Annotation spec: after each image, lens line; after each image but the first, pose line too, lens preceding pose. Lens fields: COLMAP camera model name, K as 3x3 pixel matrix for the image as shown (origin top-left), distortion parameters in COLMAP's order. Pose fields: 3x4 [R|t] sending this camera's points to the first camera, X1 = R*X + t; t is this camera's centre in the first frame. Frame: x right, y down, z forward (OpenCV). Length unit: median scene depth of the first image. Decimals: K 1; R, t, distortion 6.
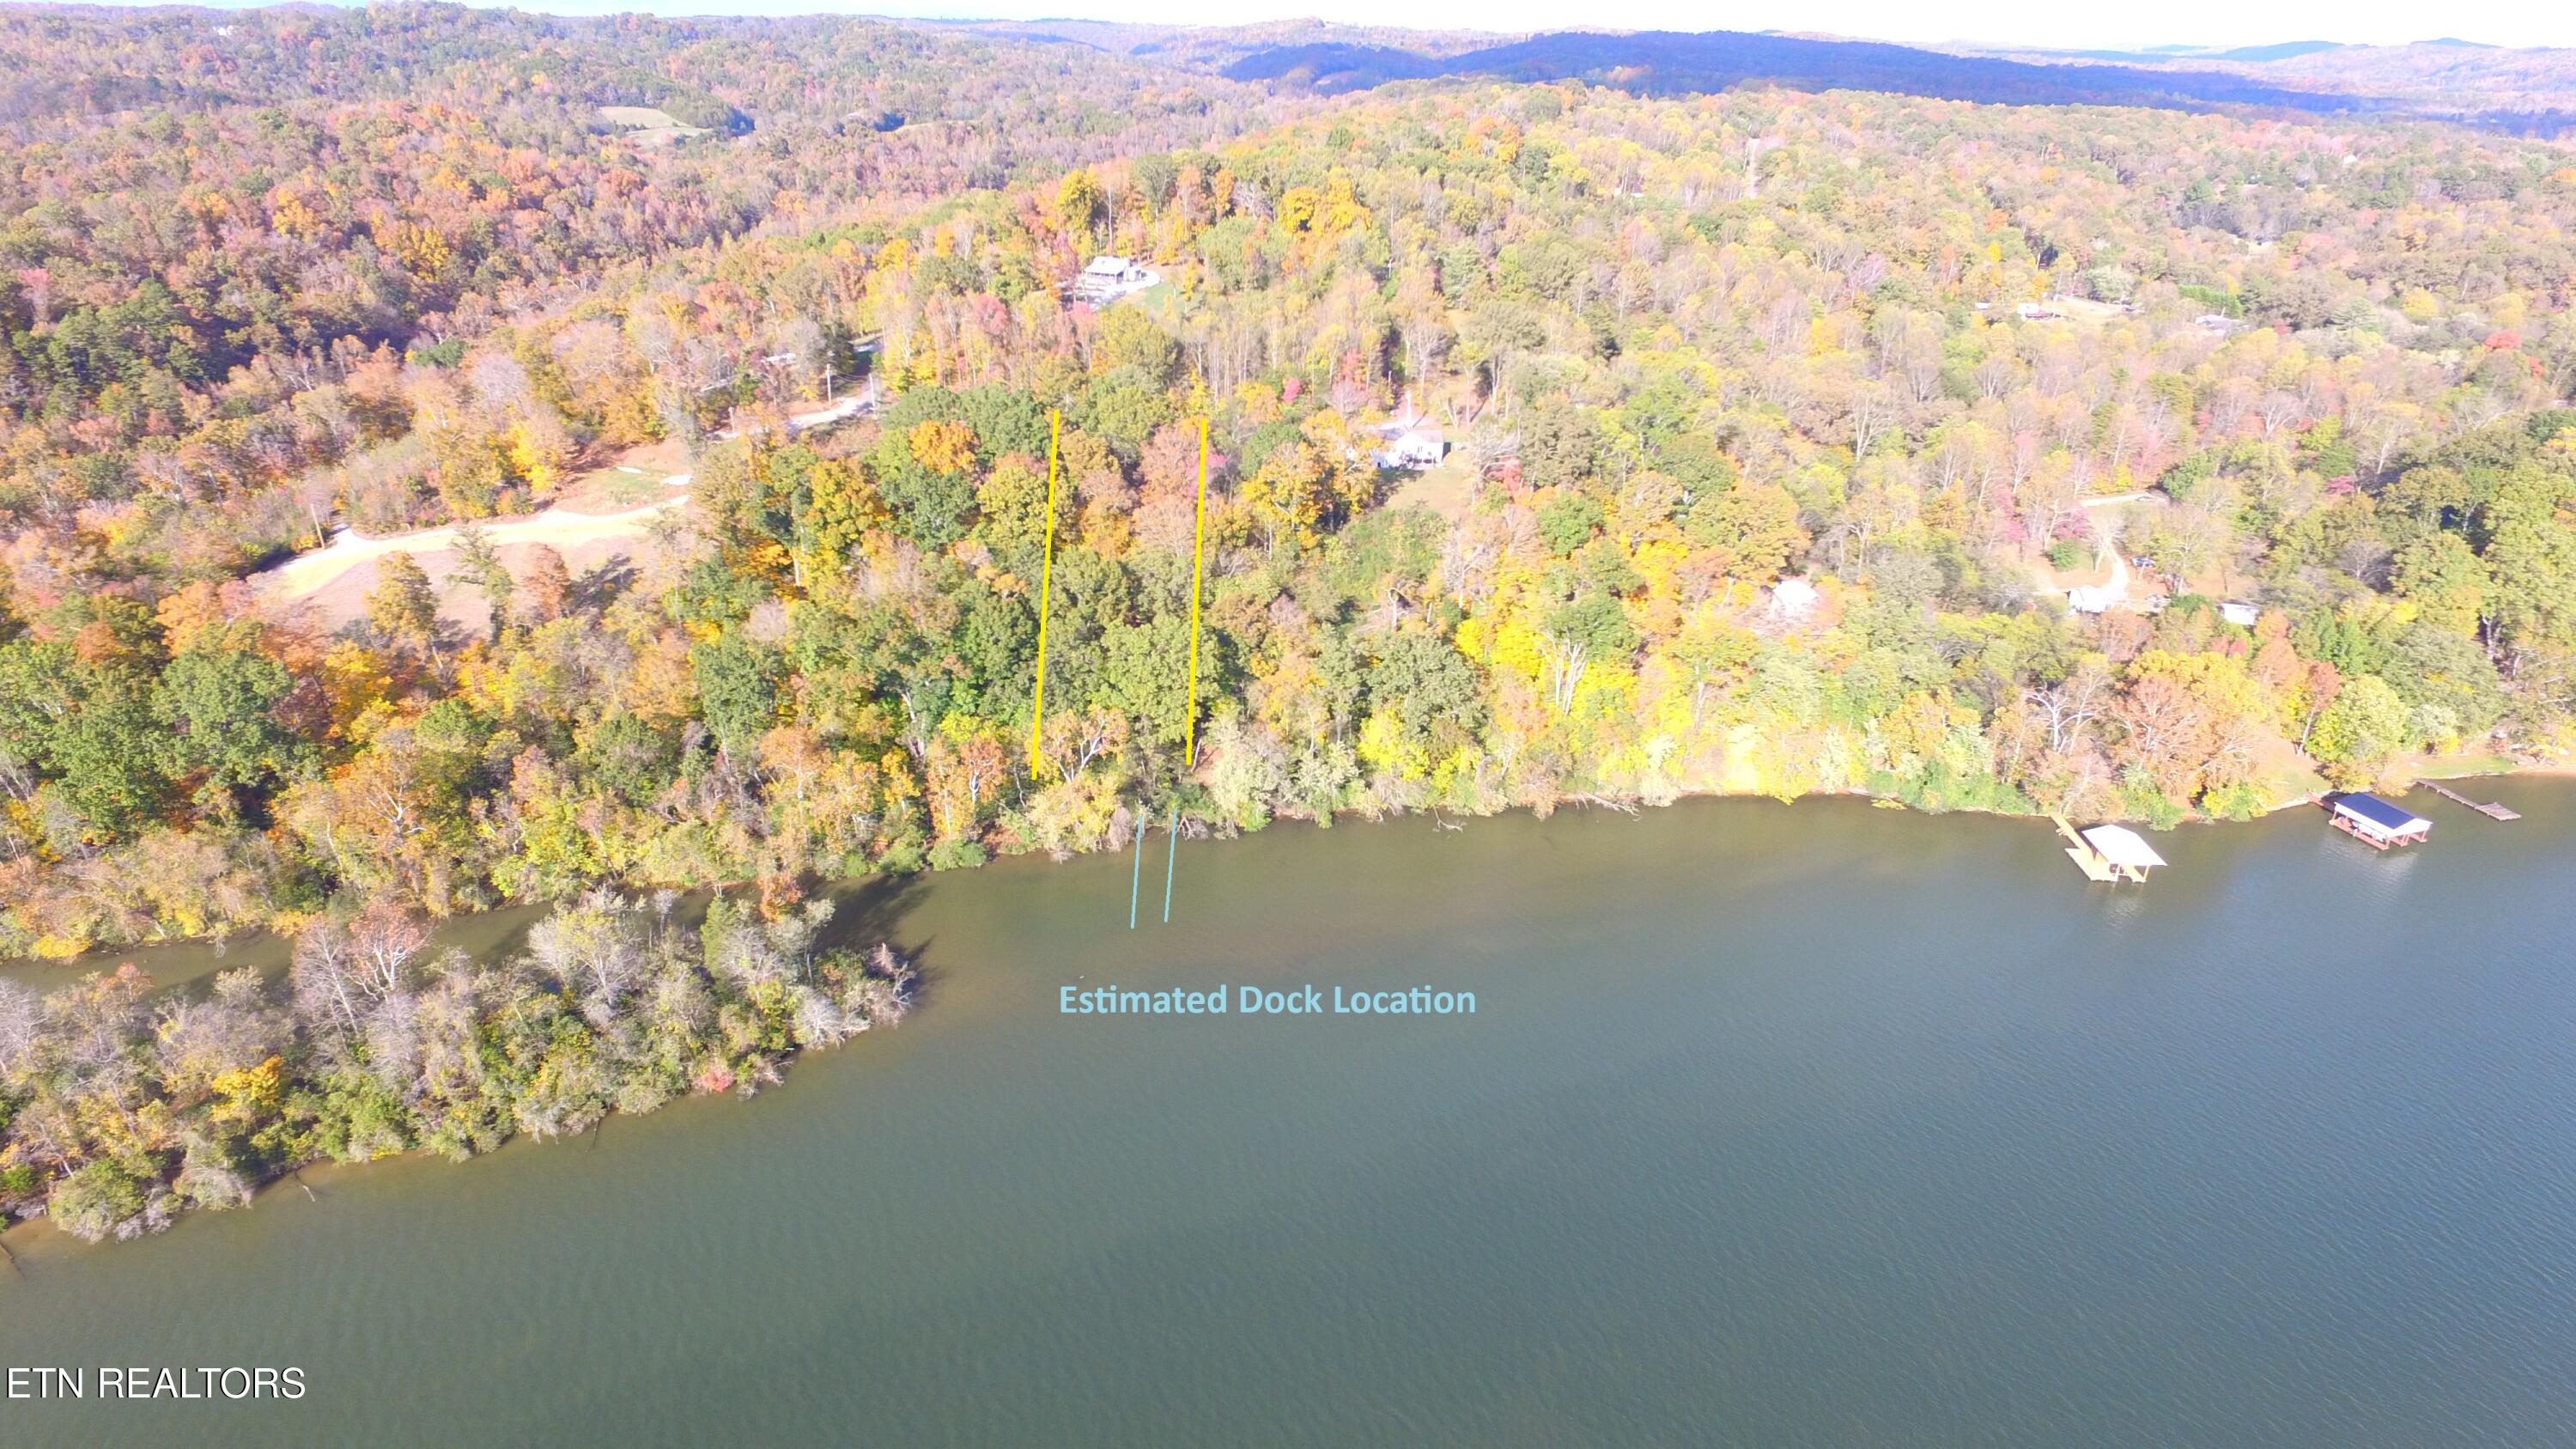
lens RADIAL K [[1501.8, 0, 1284.6], [0, 1501.8, 735.0], [0, 0, 1]] dist [-0.003304, -0.002428]
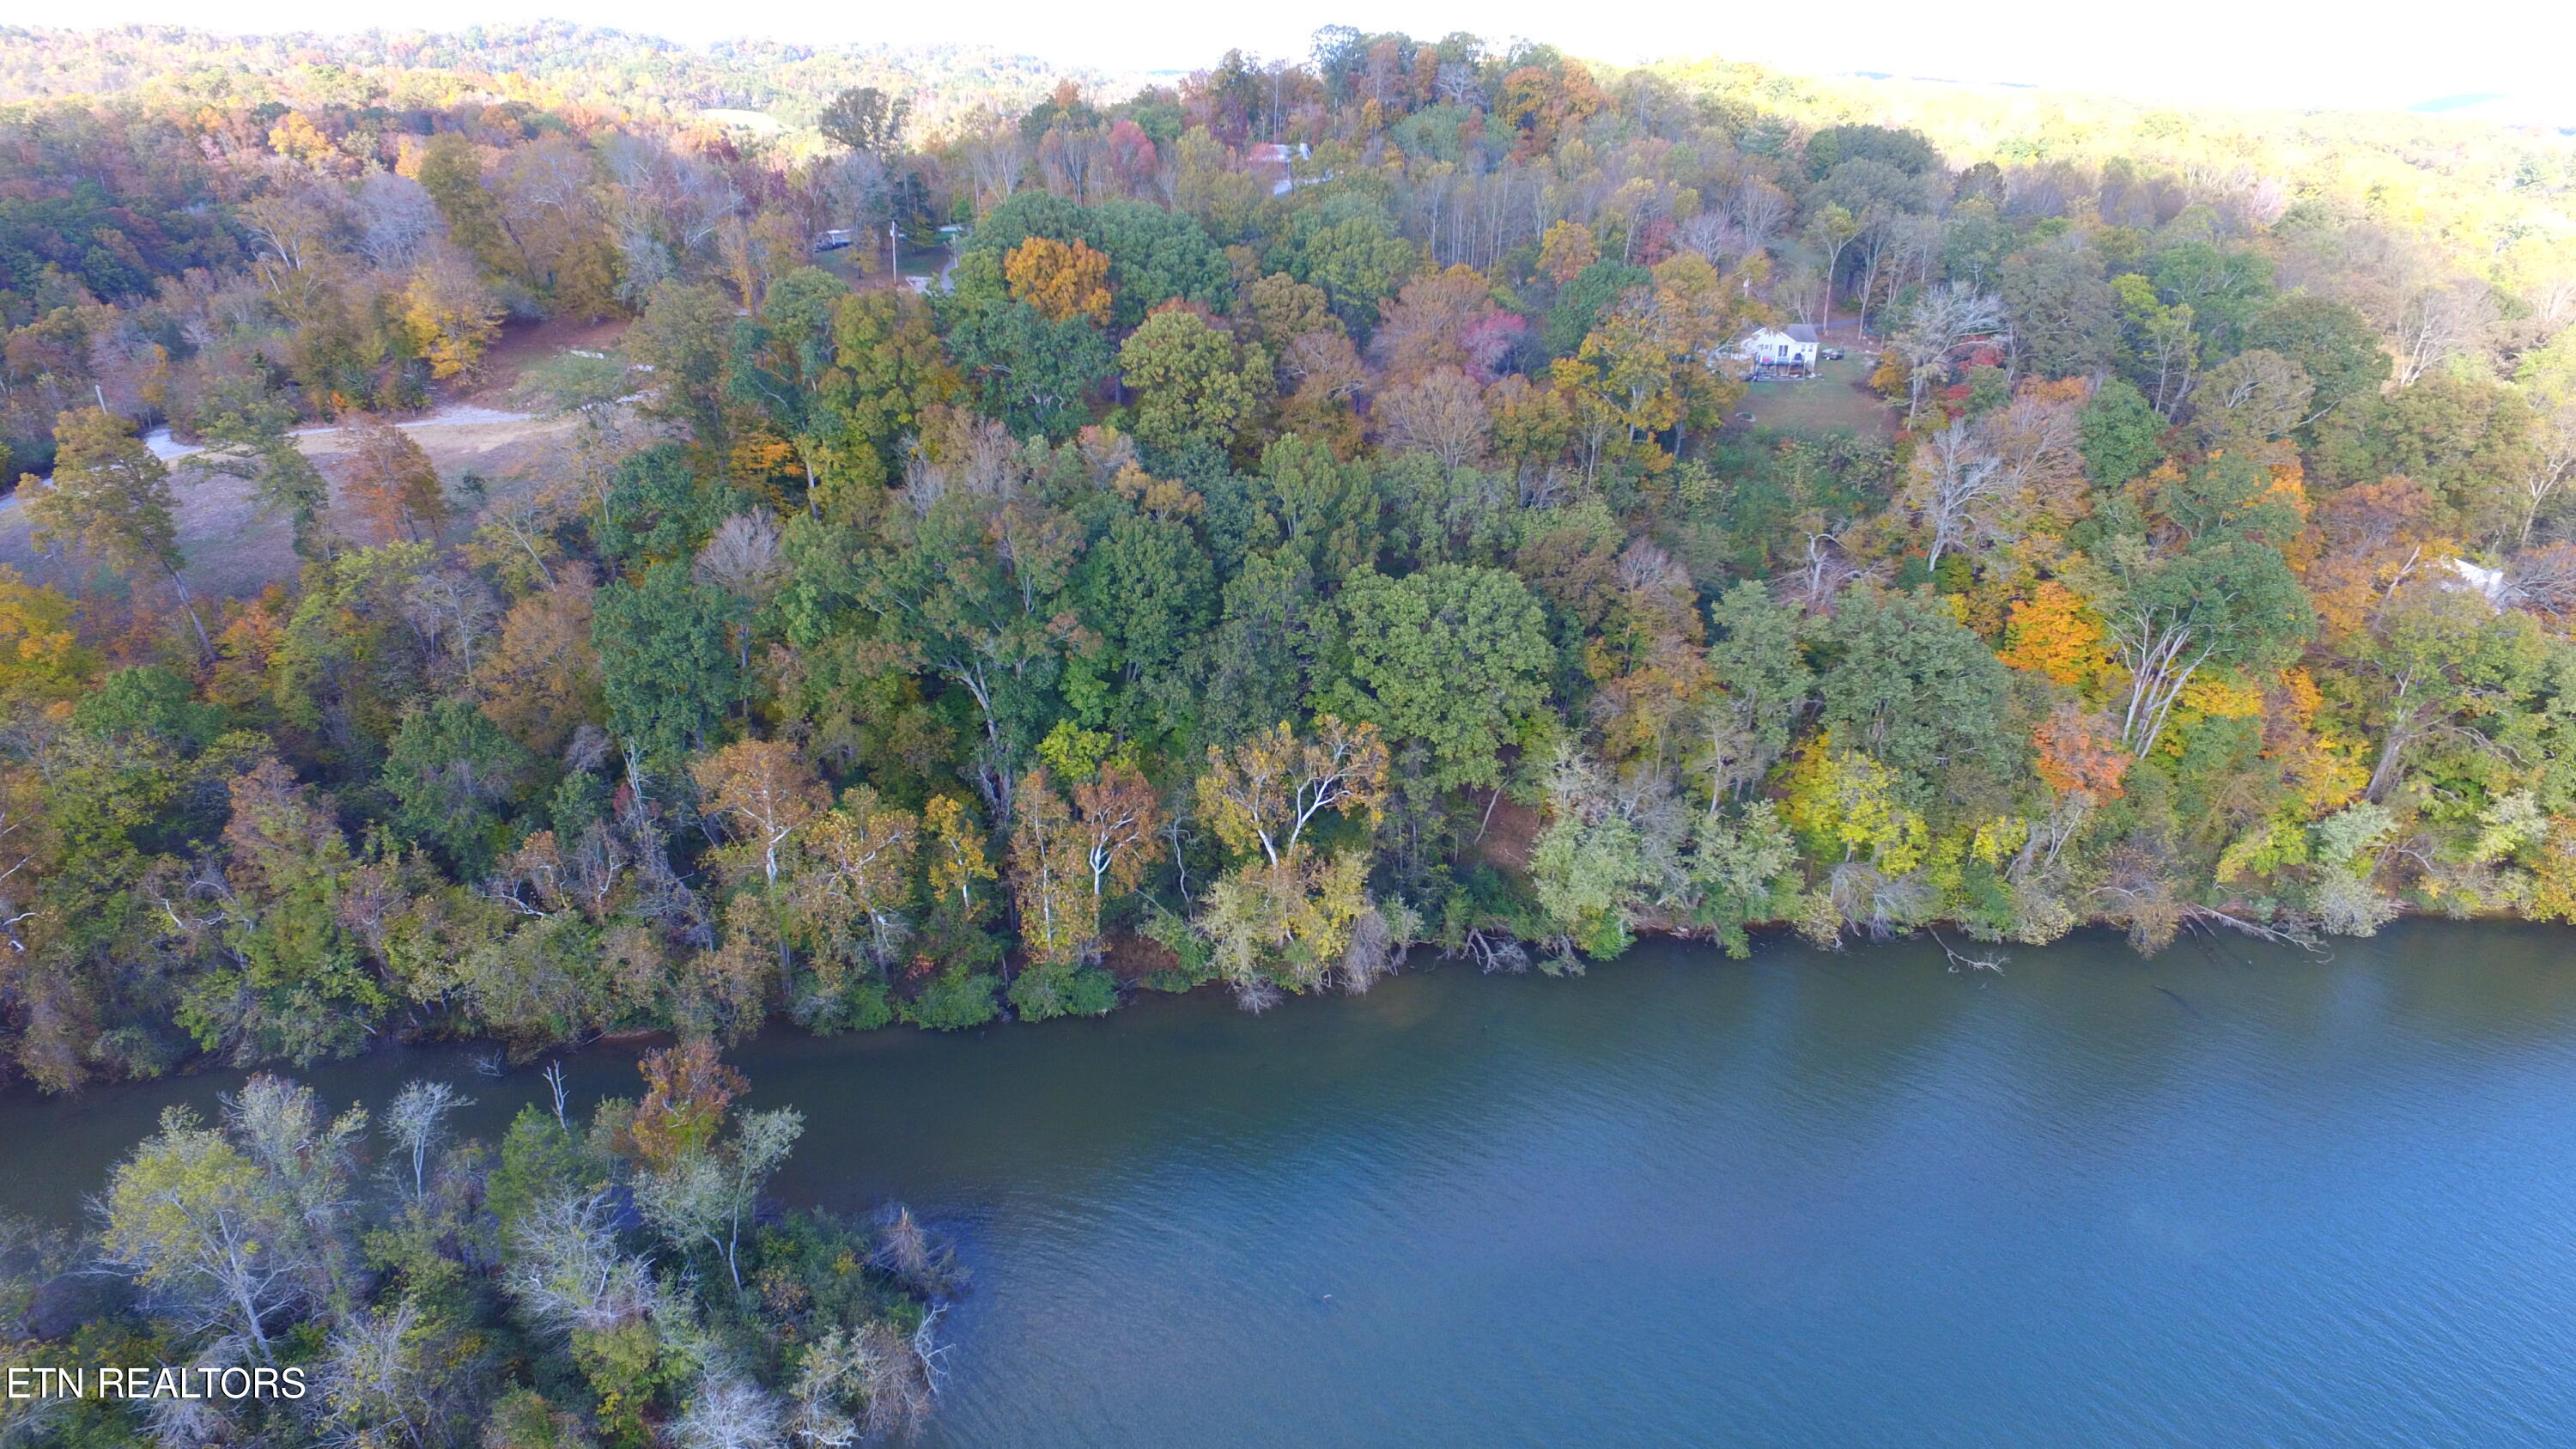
lens RADIAL K [[1501.8, 0, 1293.1], [0, 1501.8, 718.5], [0, 0, 1]] dist [-0.003304, -0.002428]
pose [[0.998180, 0.027028, -0.053918, -0.108378], [-0.029458, 0.998561, -0.044802, 0.005235], [0.052630, 0.046308, 0.997540, 0.458867]]
